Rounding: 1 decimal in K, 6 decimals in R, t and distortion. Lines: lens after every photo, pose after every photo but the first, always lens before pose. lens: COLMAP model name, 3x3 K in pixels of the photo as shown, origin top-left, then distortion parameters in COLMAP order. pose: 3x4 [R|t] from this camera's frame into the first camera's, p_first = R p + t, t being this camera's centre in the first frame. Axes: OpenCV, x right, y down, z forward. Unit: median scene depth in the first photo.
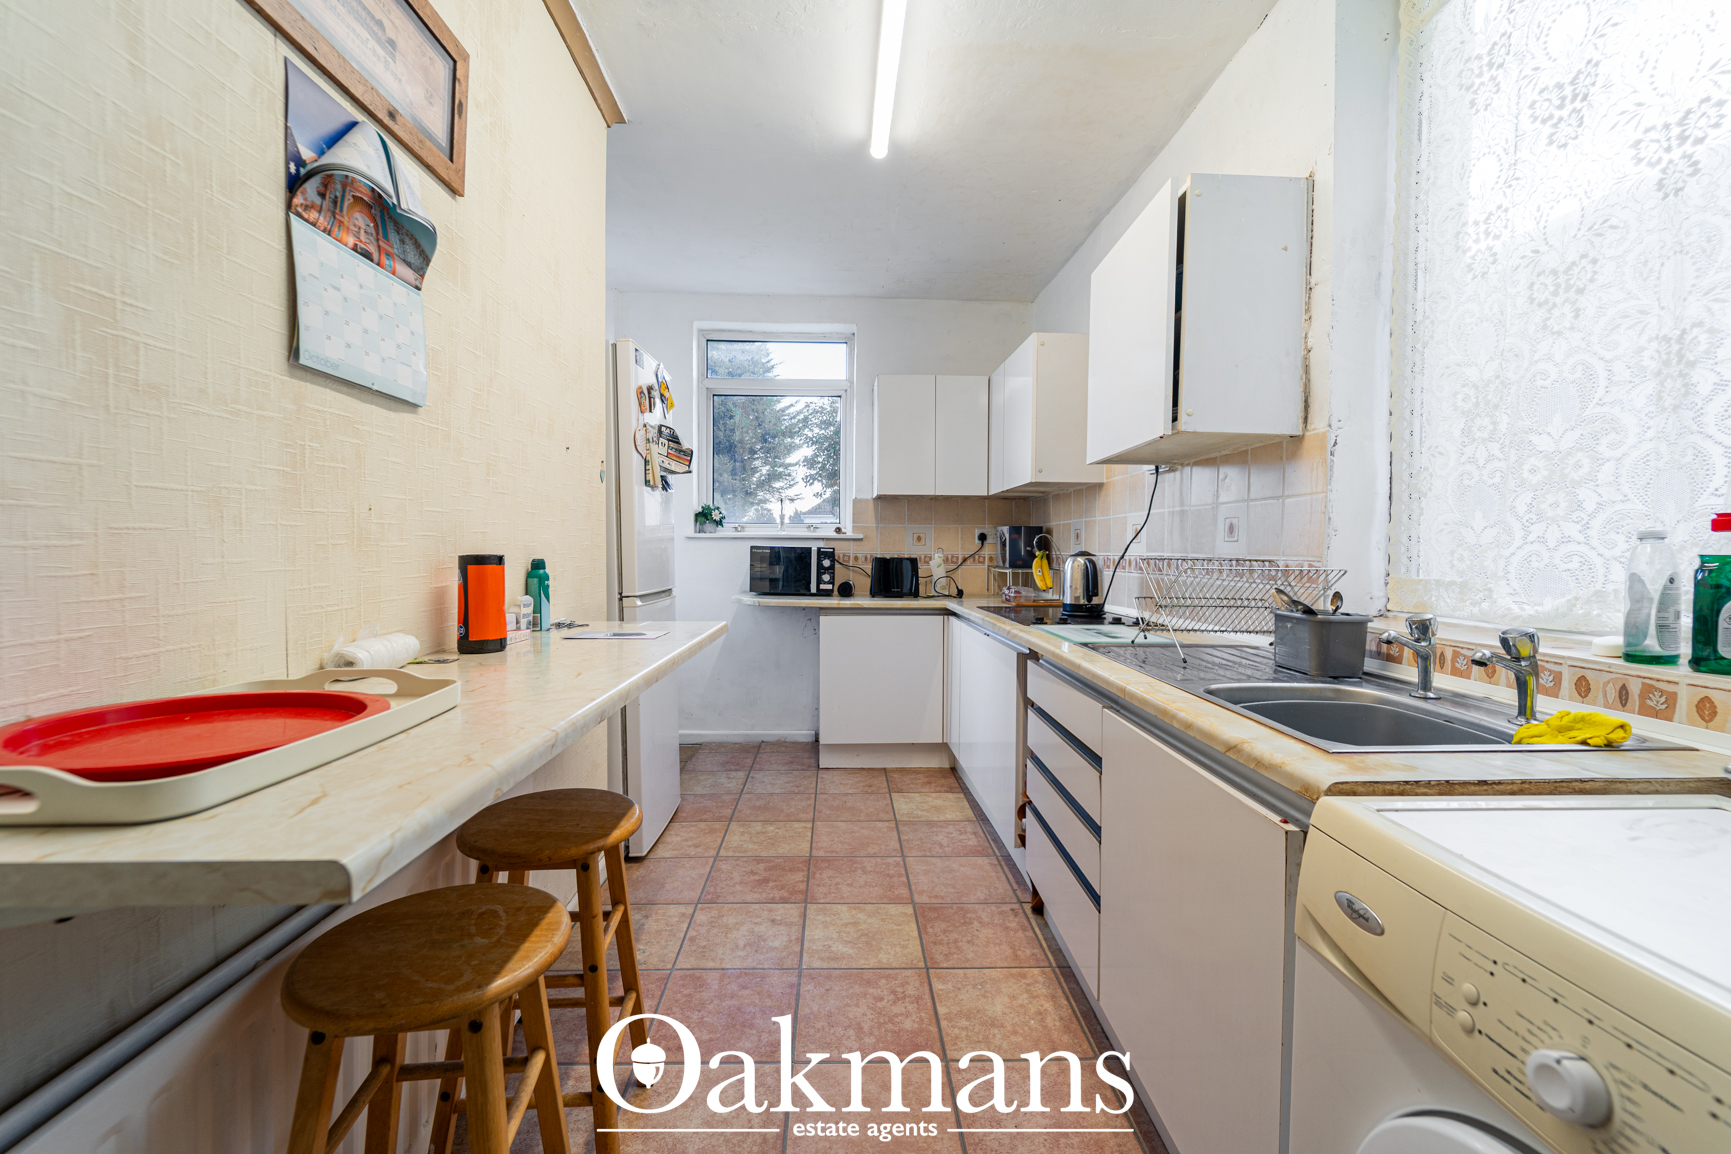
lens RADIAL K [[710.6, 0, 858.1], [0, 710.6, 573.6], [0, 0, 1]] dist [0.003586, -0.001746]
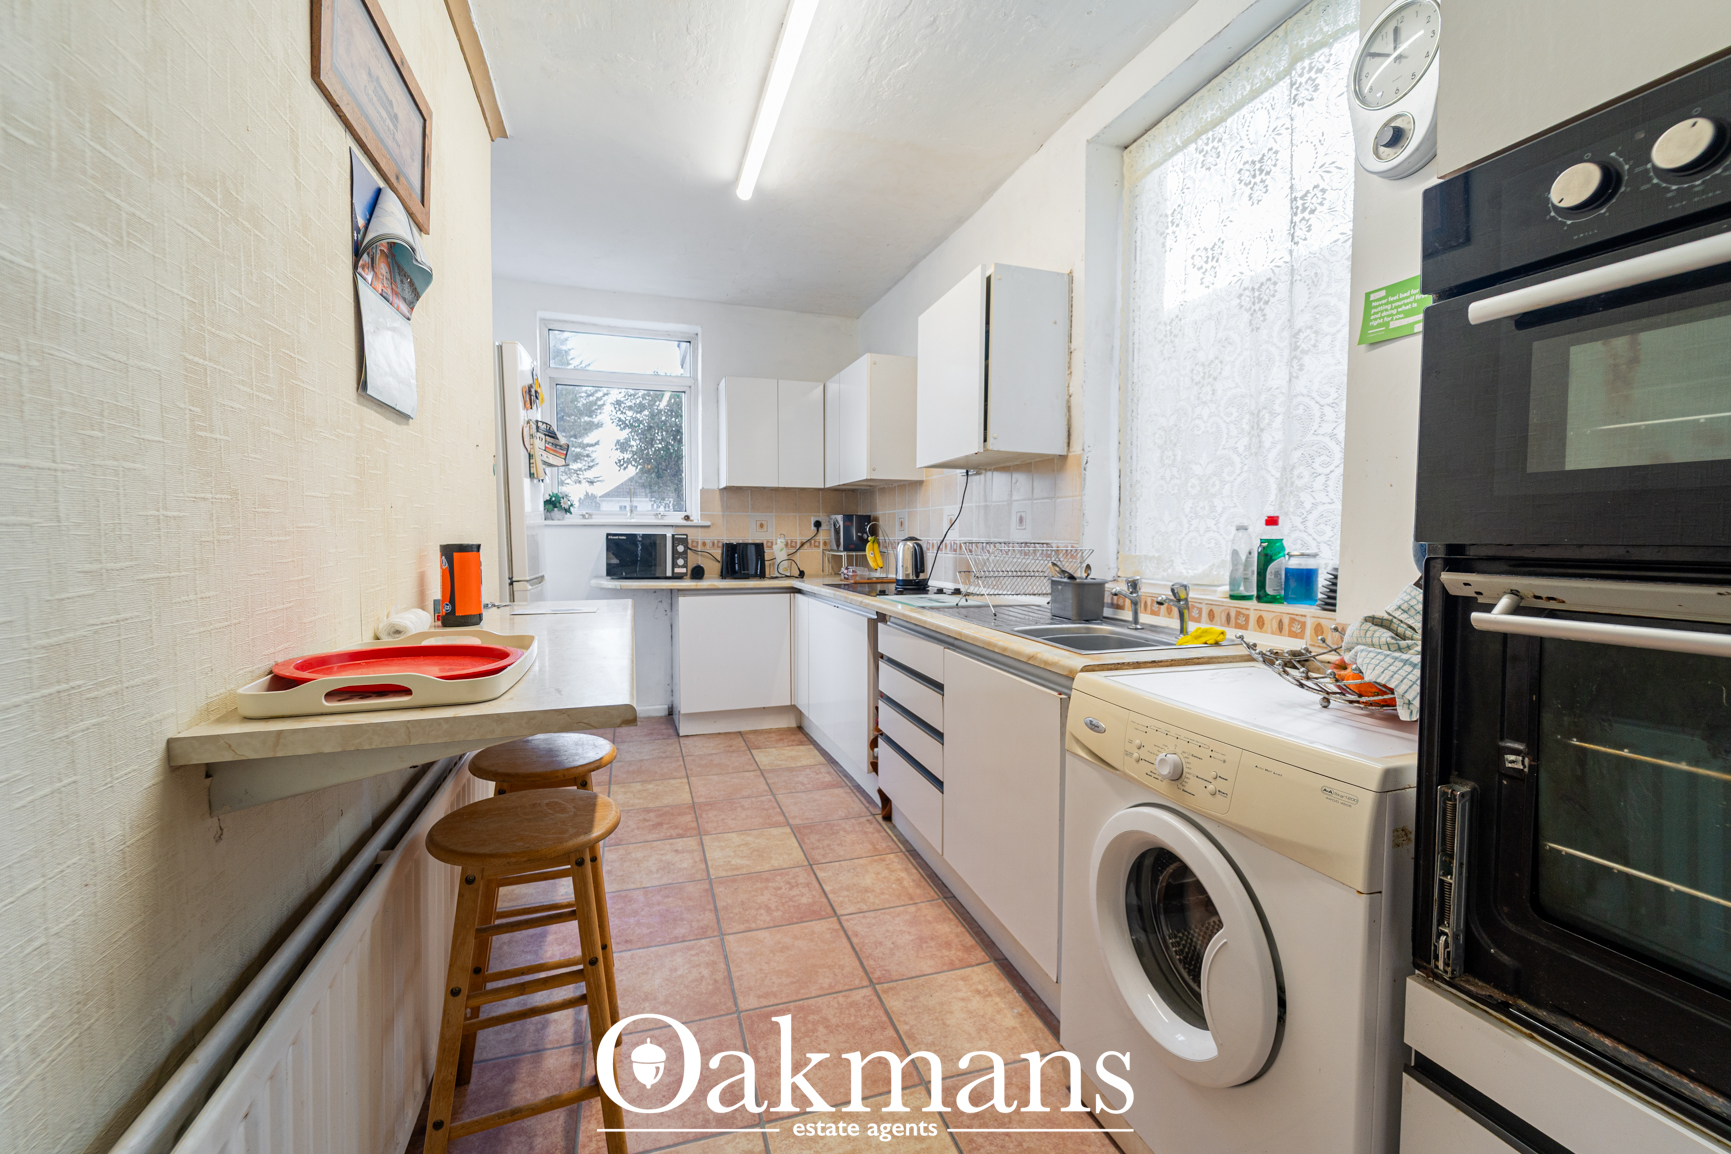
lens RADIAL K [[710.6, 0, 867.4], [0, 710.6, 576.6], [0, 0, 1]] dist [0.003586, -0.001746]
pose [[0.959499, -0.021161, 0.280916, -0.154212], [0.013755, 0.999505, 0.028308, 0.002698], [-0.281376, -0.023298, 0.959315, -0.243858]]
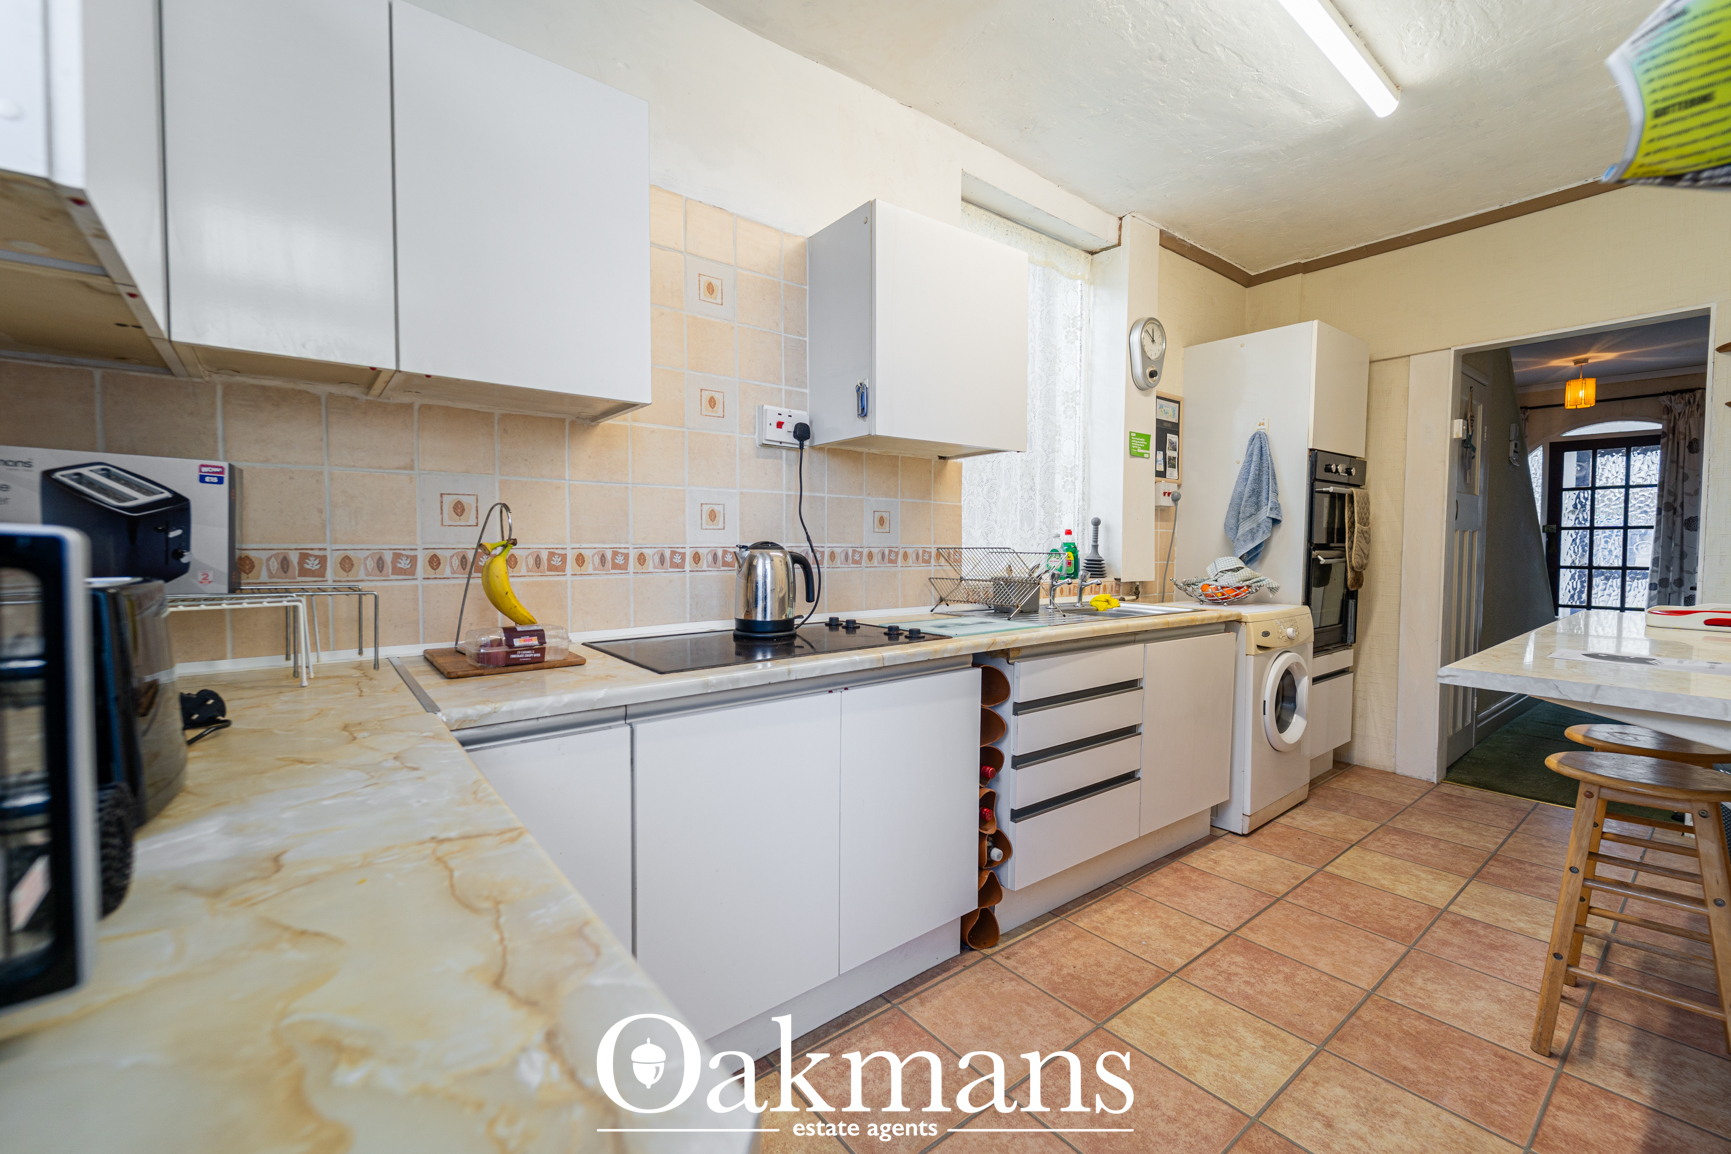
lens RADIAL K [[710.6, 0, 844.7], [0, 710.6, 564.6], [0, 0, 1]] dist [0.003586, -0.001746]
pose [[-0.588180, -0.038312, 0.807822, -0.408412], [0.019052, 0.997944, 0.061201, -0.073671], [-0.808506, 0.051388, -0.586240, 1.923606]]
